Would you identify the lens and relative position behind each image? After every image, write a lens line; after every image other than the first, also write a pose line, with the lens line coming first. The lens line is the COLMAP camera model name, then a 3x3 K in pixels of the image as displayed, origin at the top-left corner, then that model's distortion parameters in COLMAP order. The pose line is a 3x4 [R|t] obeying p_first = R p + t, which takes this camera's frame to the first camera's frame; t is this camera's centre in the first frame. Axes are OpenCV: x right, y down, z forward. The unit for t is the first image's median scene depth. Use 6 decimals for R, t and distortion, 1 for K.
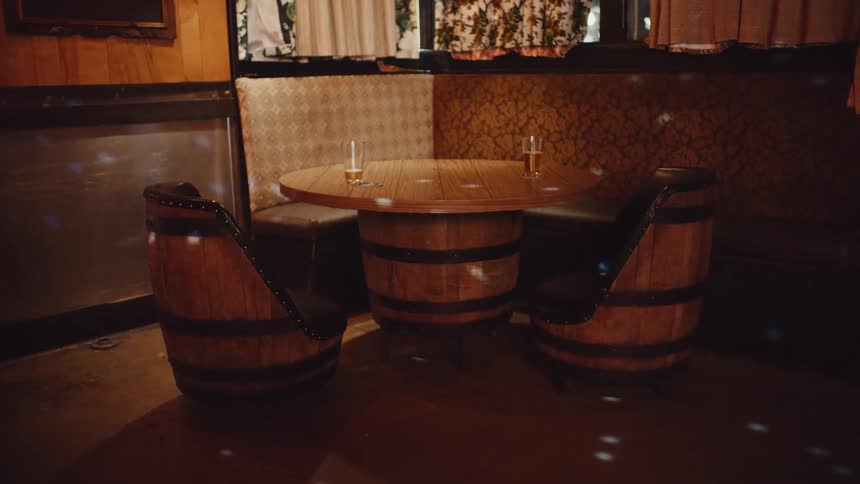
lens RADIAL K [[800.4, 0, 430.0], [0, 800.4, 242.0], [0, 0, 1]] dist [-0.133922, 0.126057]
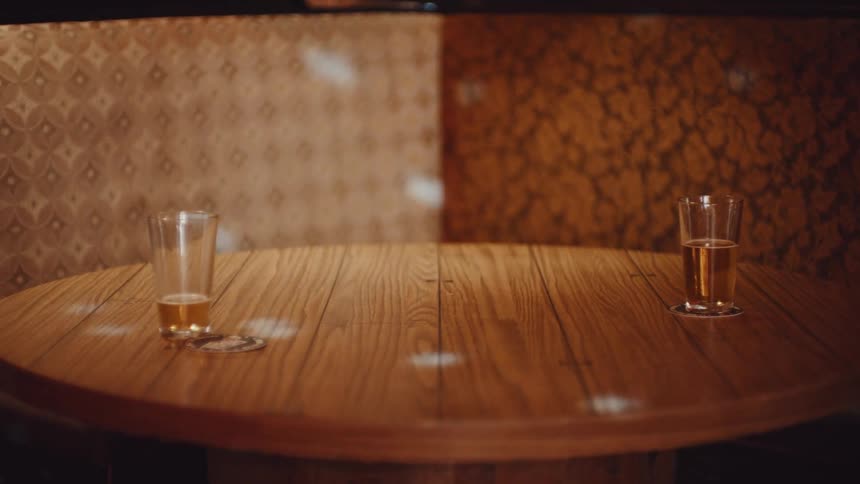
lens RADIAL K [[1653.0, 0, 430.0], [0, 1653.0, 242.0], [0, 0, 1]] dist [-0.235354, -0.221158]
pose [[0.999834, 0.008015, -0.016386, 0.014279], [-0.009095, 0.997716, -0.066935, -0.047258], [0.015813, 0.067073, 0.997623, 0.210416]]
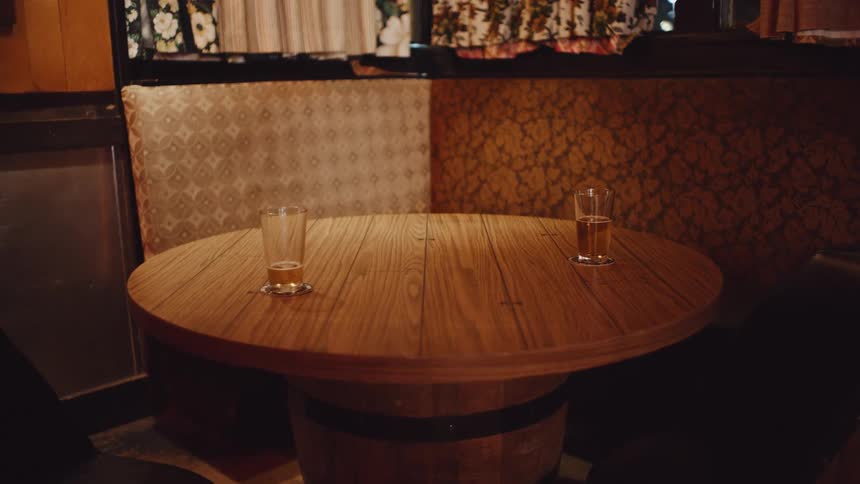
lens RADIAL K [[800.4, 0, 430.0], [0, 800.4, 242.0], [0, 0, 1]] dist [-0.133922, 0.126057]
pose [[0.999833, 0.002139, -0.018134, 0.018864], [-0.002262, 0.999975, -0.006758, -0.068173], [0.018120, 0.006798, 0.999813, 0.327746]]
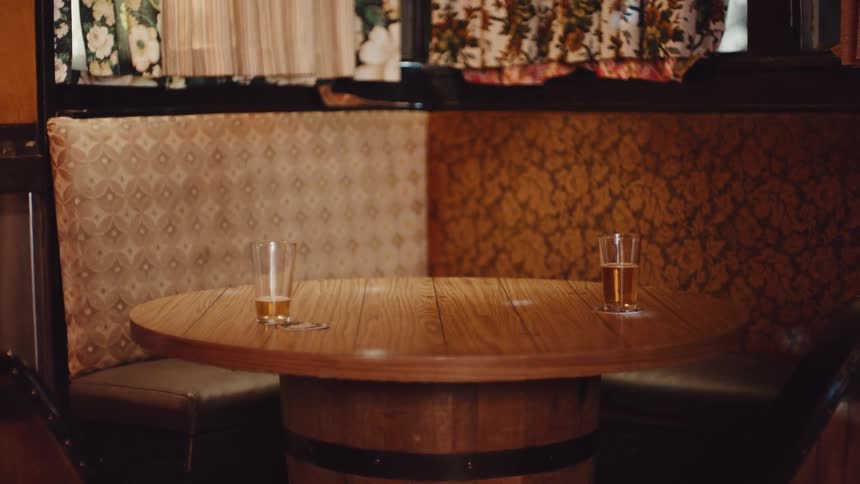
lens RADIAL K [[1653.0, 0, 430.0], [0, 1653.0, 242.0], [0, 0, 1]] dist [-0.235354, -0.221158]
pose [[0.999962, 0.005870, 0.006507, -0.000801], [-0.005022, 0.992334, -0.123483, 0.004294], [-0.007182, 0.123446, 0.992325, -0.048373]]
